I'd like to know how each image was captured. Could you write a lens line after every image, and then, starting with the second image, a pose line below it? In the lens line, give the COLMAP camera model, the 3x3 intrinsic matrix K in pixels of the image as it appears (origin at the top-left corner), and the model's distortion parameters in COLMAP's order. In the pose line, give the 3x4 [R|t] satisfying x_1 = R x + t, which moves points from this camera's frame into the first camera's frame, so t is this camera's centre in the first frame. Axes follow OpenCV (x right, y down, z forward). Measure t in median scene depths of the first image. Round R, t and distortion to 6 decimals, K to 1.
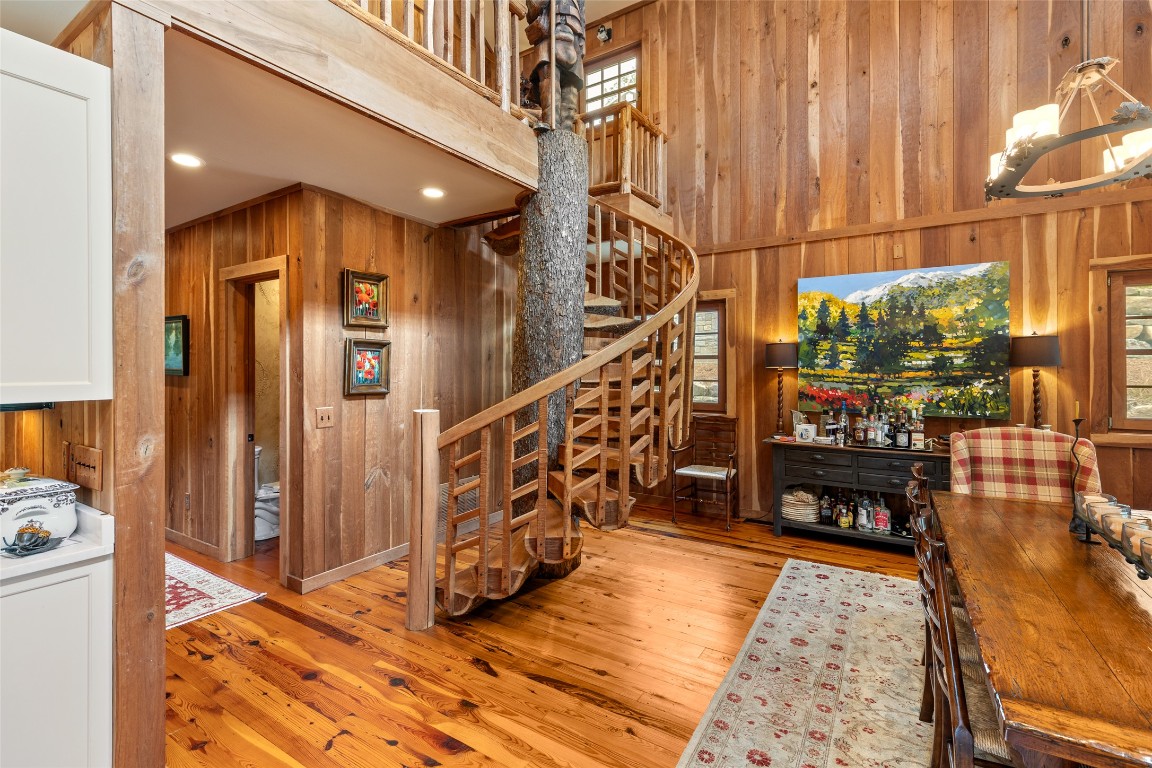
lens RADIAL K [[521.0, 0, 576.2], [0, 521.0, 364.3], [0, 0, 1]] dist [0.002334, 0.002484]
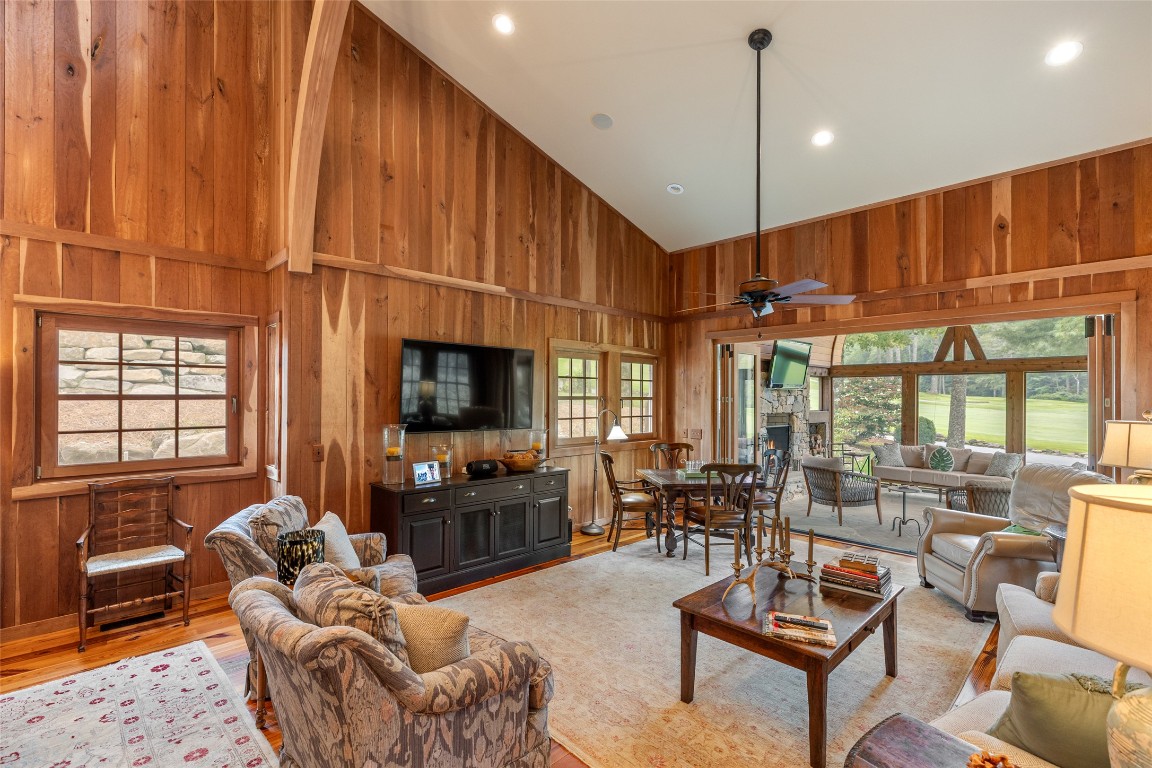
lens RADIAL K [[521.0, 0, 579.6], [0, 521.0, 393.7], [0, 0, 1]] dist [0.002334, 0.002484]
pose [[0.231390, 0.004873, 0.972849, 0.304220], [-0.006445, 0.999973, -0.003476, -0.029653], [-0.972840, -0.005466, 0.231415, -0.143213]]
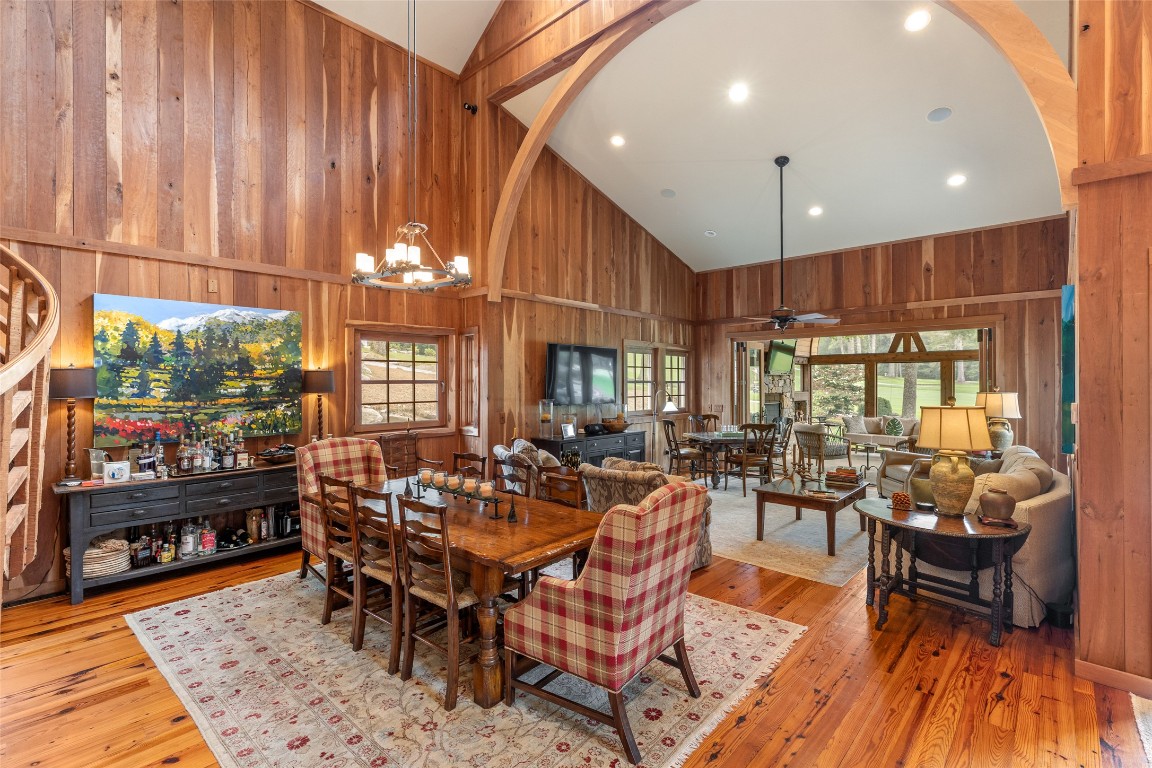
lens RADIAL K [[521.0, 0, 581.4], [0, 521.0, 376.8], [0, 0, 1]] dist [0.002334, 0.002484]
pose [[0.172669, 0.006849, 0.984956, -0.328244], [-0.002388, 0.999976, -0.006535, -0.028032], [-0.984977, -0.001224, 0.172681, 0.081361]]
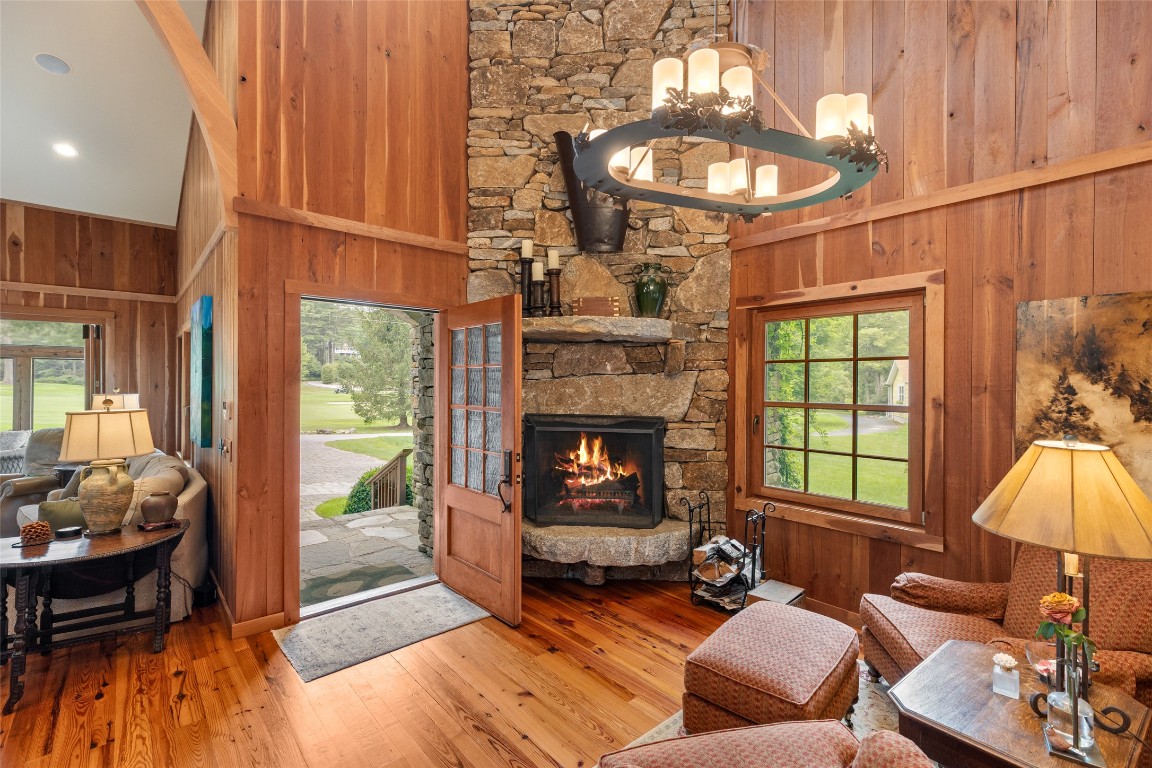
lens RADIAL K [[521.0, 0, 579.0], [0, 521.0, 381.5], [0, 0, 1]] dist [0.002334, 0.002484]
pose [[-0.959634, -0.002013, 0.281244, -0.257846], [-0.003771, 0.999977, -0.005711, -0.027113], [-0.281226, -0.006541, -0.959619, 0.168000]]
